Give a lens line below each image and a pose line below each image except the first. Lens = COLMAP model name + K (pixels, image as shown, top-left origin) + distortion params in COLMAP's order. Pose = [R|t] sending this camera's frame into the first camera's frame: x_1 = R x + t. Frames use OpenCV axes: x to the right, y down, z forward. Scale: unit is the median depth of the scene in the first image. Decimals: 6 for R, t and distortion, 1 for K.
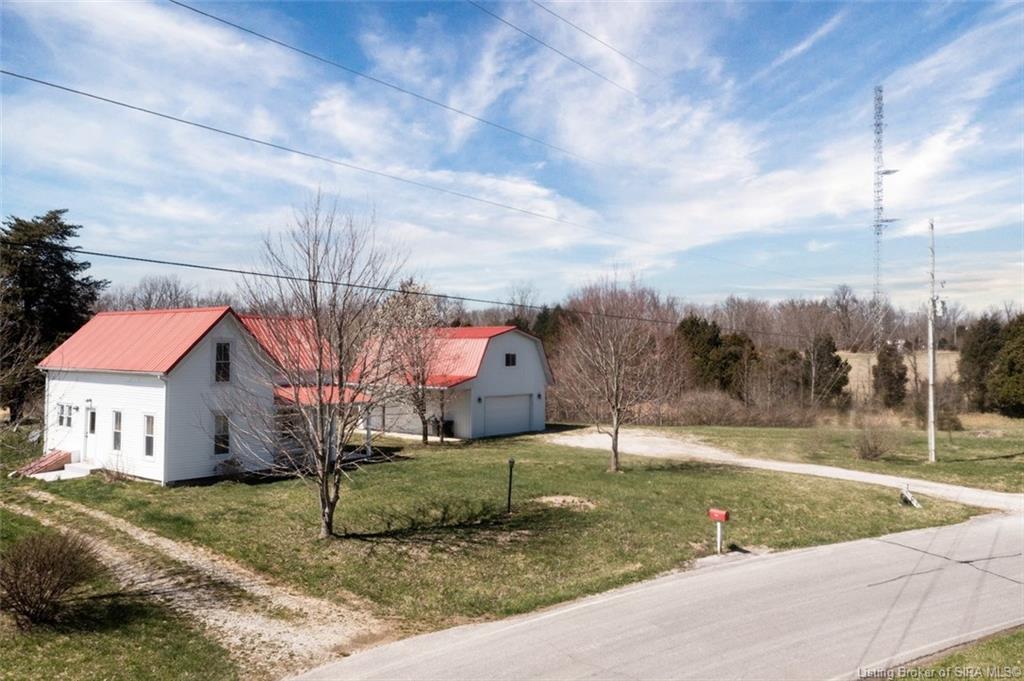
lens RADIAL K [[820.1, 0, 509.2], [0, 820.1, 341.6], [0, 0, 1]] dist [-0.004223, 0.017560]
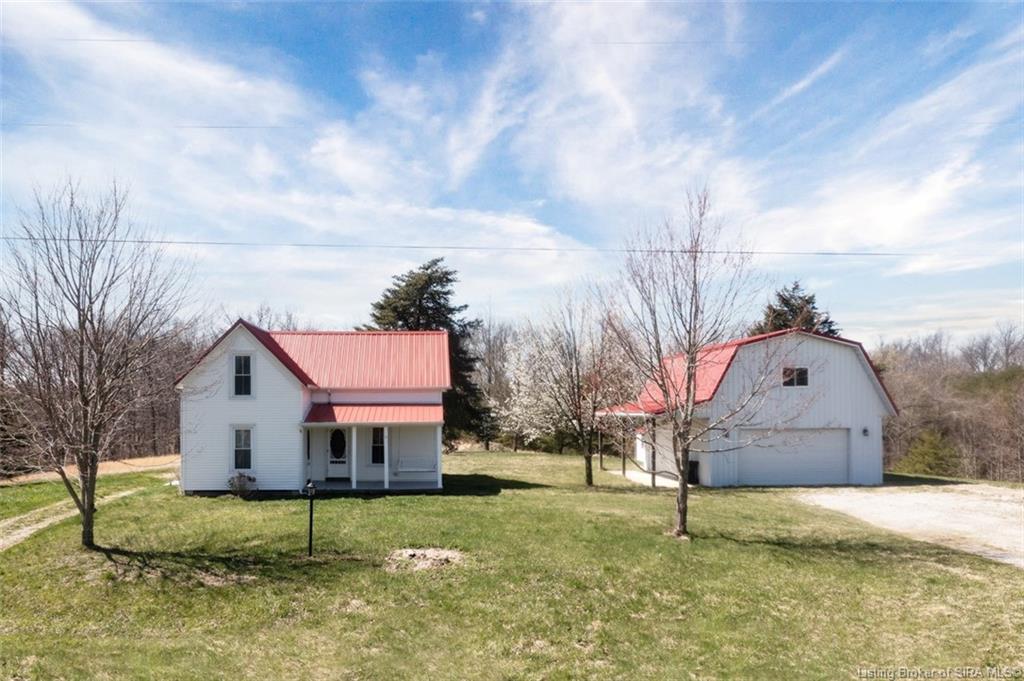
lens RADIAL K [[820.1, 0, 429.2], [0, 820.1, 400.5], [0, 0, 1]] dist [-0.004223, 0.017560]
pose [[0.640571, -0.016513, -0.767721, 0.333764], [0.020332, 0.999783, -0.004540, 0.039132], [0.767630, -0.012701, 0.640768, 0.326942]]
